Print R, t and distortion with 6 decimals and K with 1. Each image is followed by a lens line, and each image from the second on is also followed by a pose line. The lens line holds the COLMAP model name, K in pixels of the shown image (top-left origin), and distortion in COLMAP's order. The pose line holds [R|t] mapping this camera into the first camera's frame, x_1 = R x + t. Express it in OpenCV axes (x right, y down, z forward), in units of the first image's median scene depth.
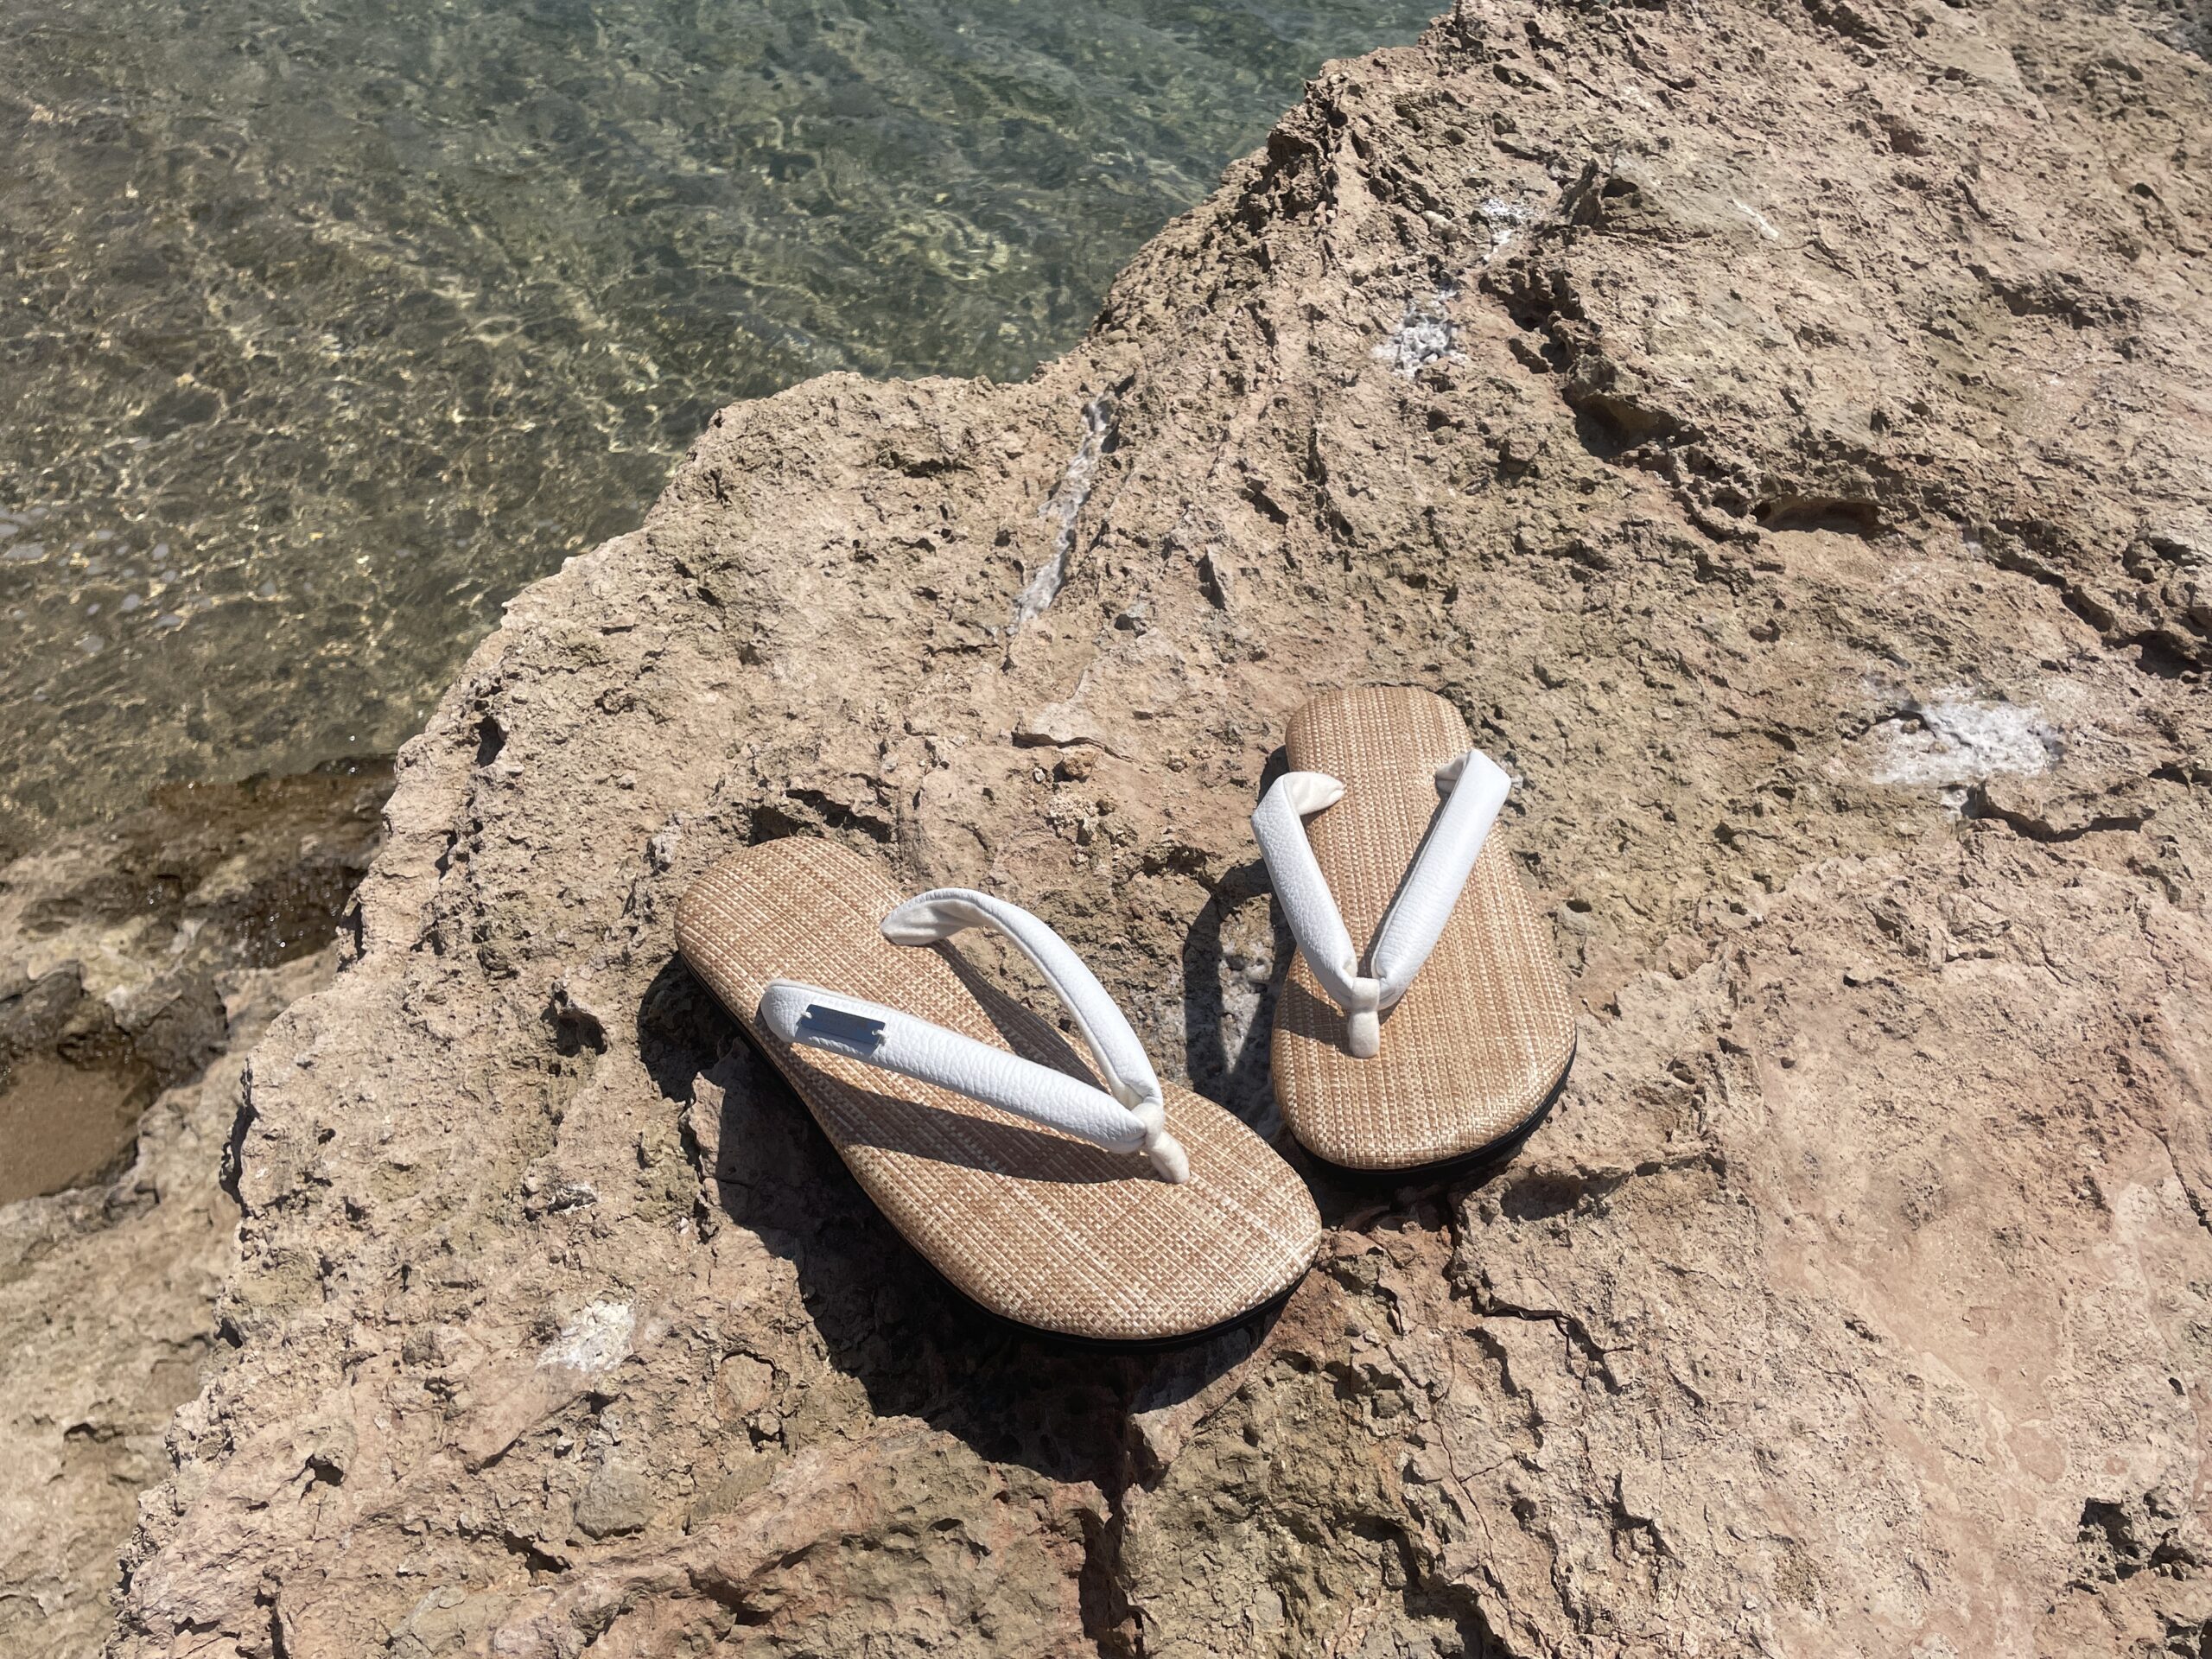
lens RADIAL K [[1682.0, 0, 1120.7], [0, 1682.0, 831.8], [0, 0, 1]] dist [0.082192, -0.114379]
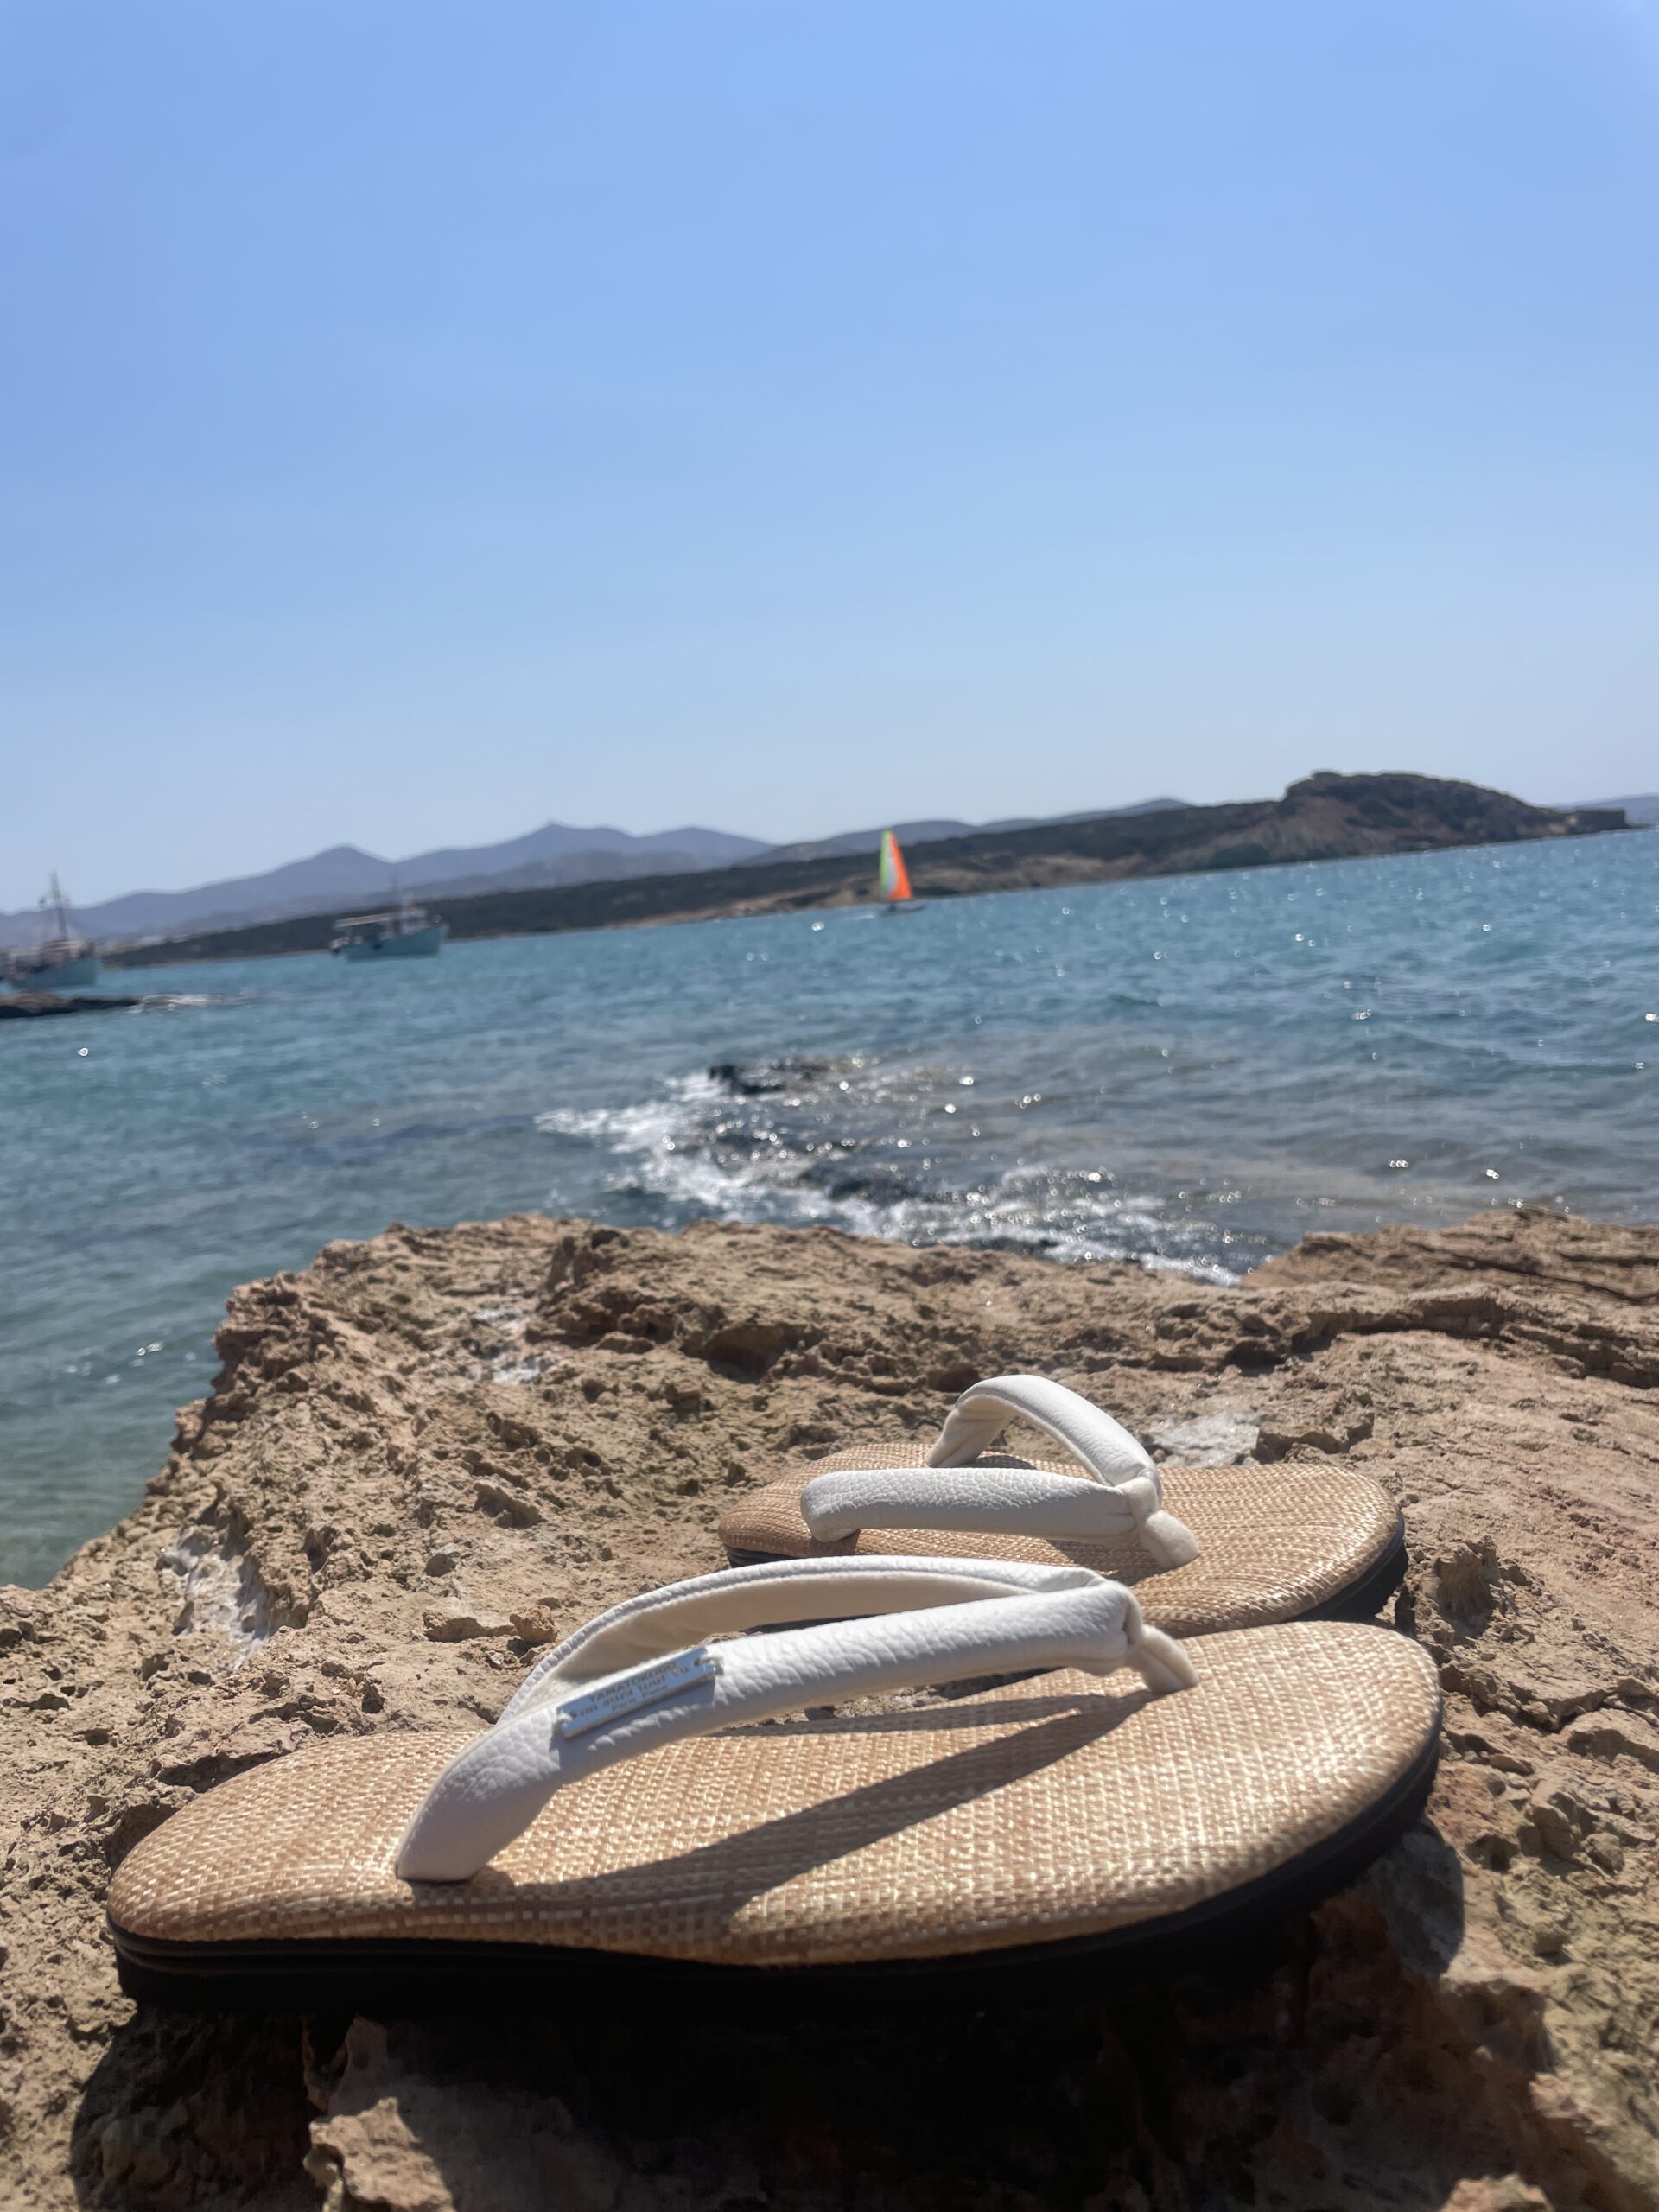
lens RADIAL K [[1688.3, 0, 850.3], [0, 1688.3, 1082.8], [0, 0, 1]] dist [0.093846, -0.134075]
pose [[0.757836, -0.147645, 0.635520, -0.274053], [0.550463, 0.667590, -0.501312, 0.187884], [-0.350251, 0.729743, 0.587197, 0.295254]]
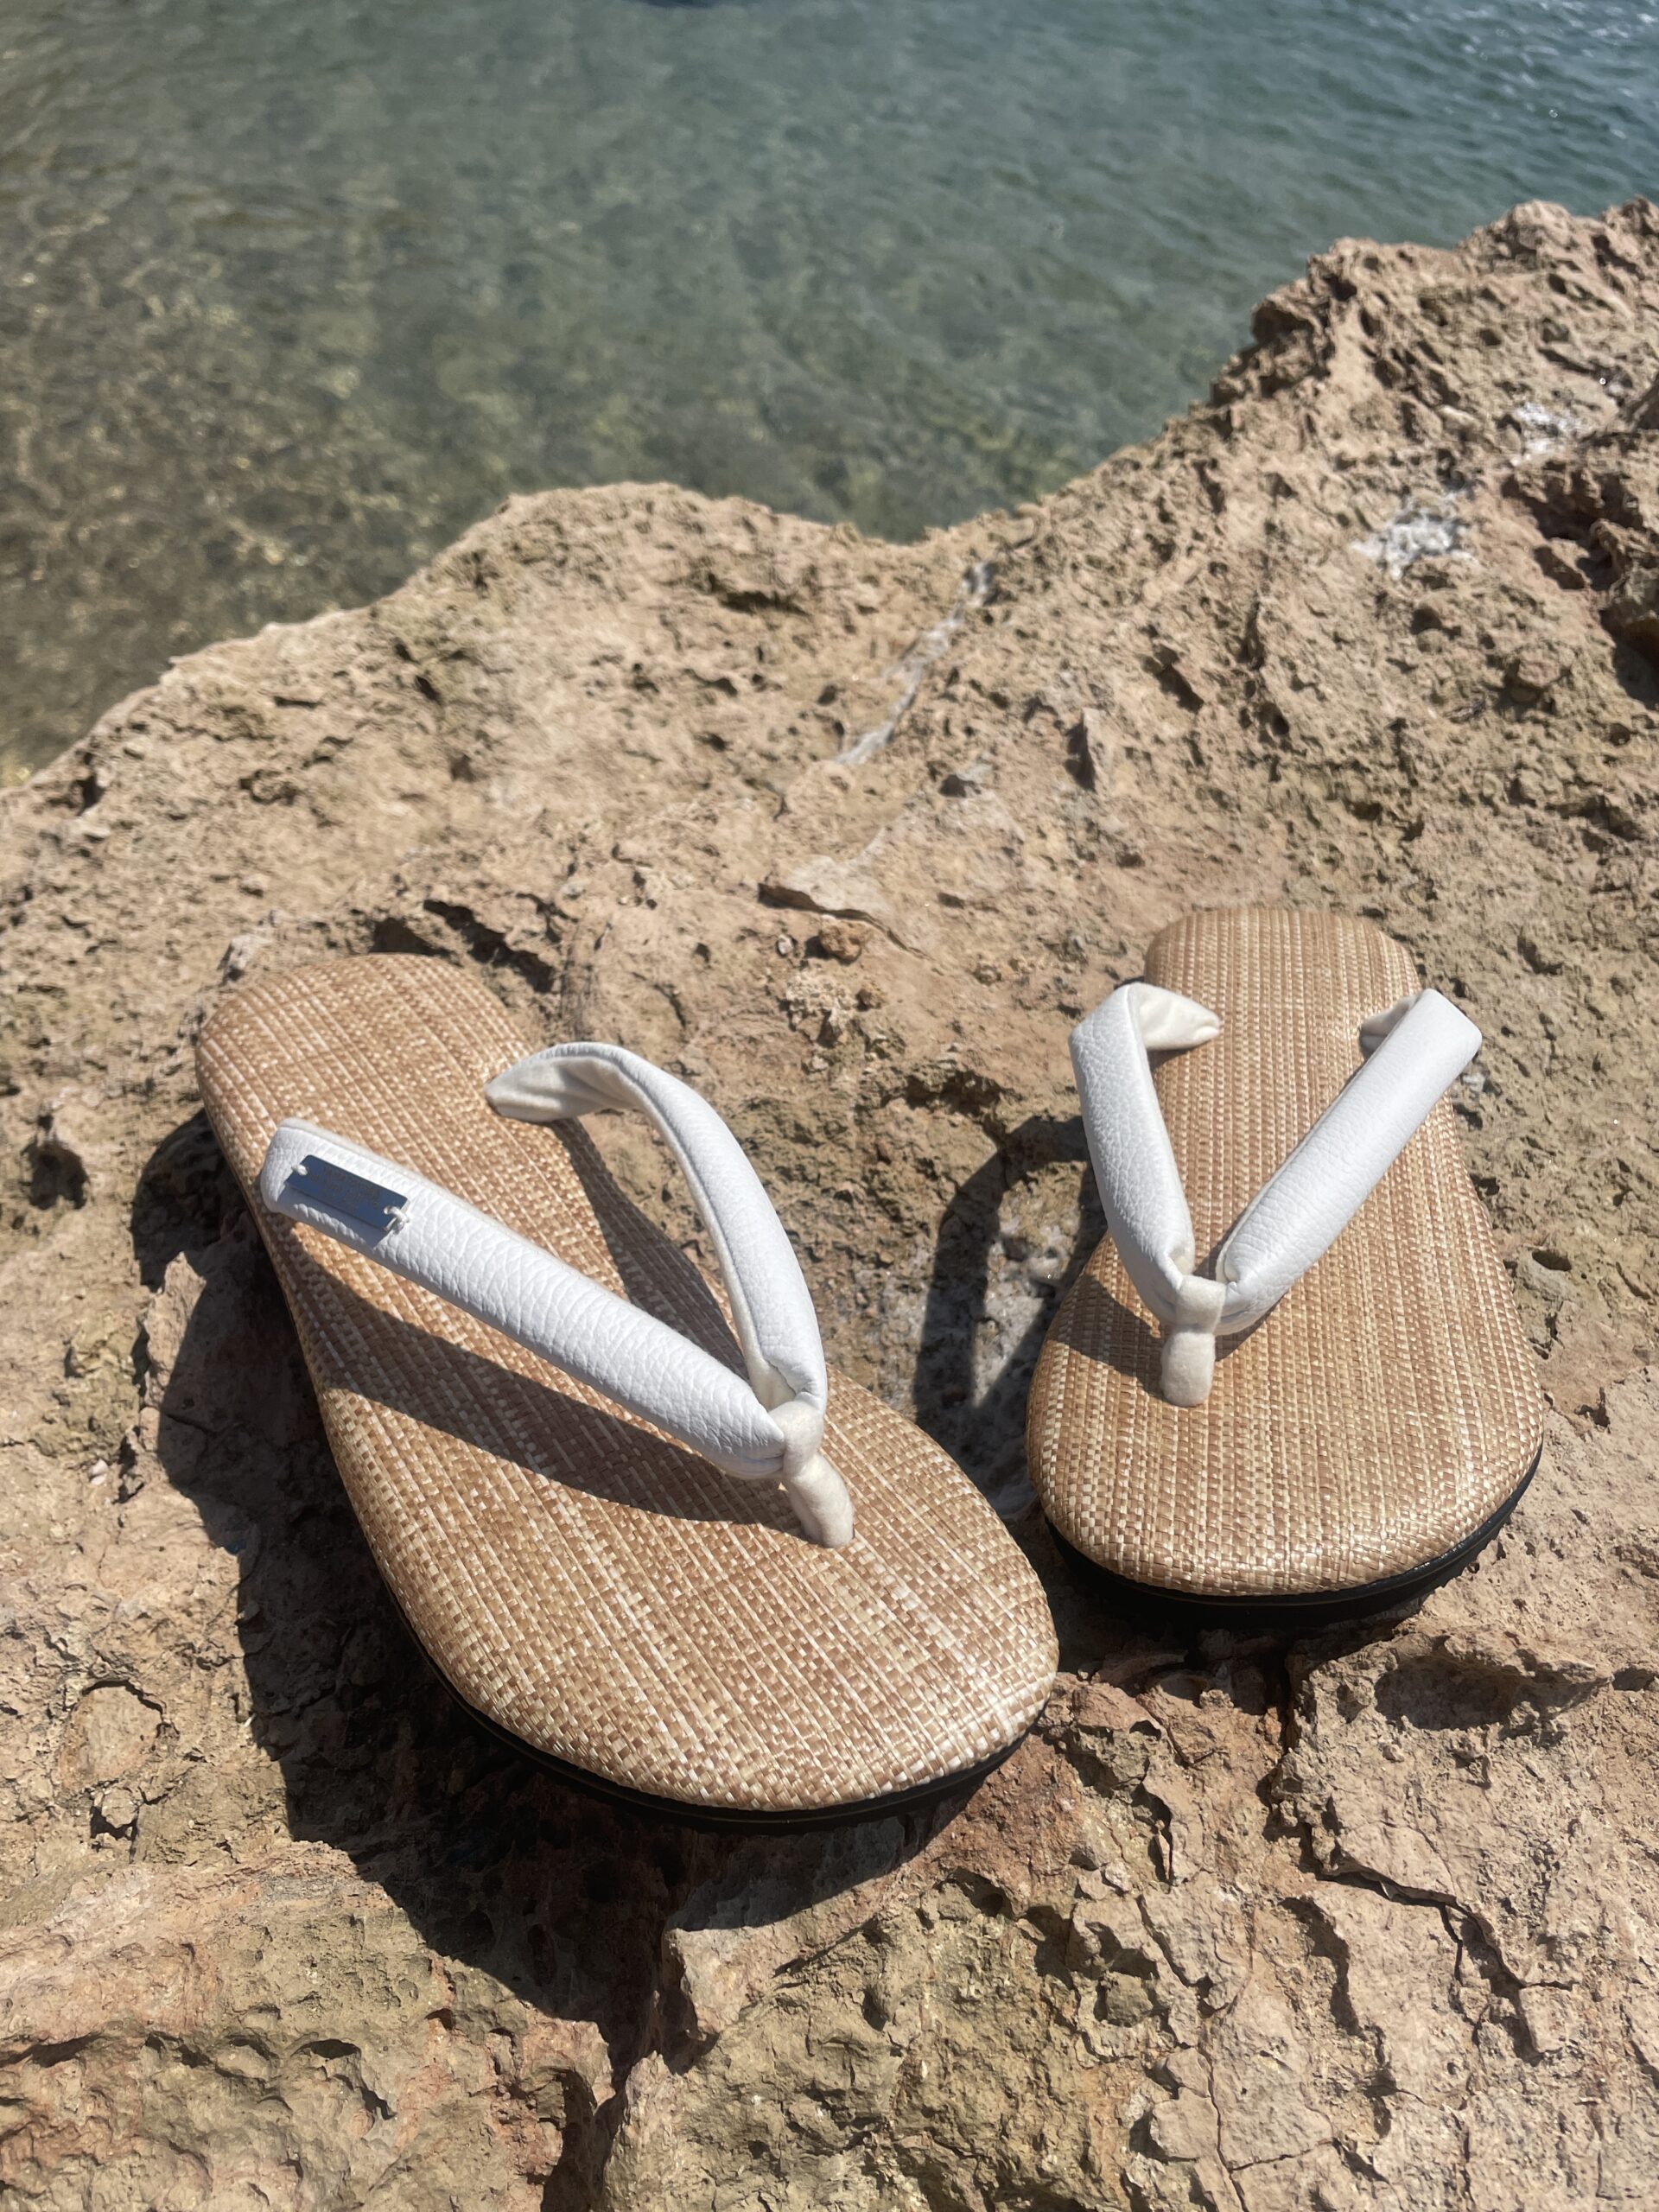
lens RADIAL K [[1691.9, 0, 809.8], [0, 1691.9, 1109.9], [0, 0, 1]] dist [0.081100, -0.124129]
pose [[0.980146, 0.161051, -0.115656, 0.043341], [-0.167432, 0.984729, -0.047701, 0.052627], [0.106207, 0.066119, 0.992143, 0.239858]]
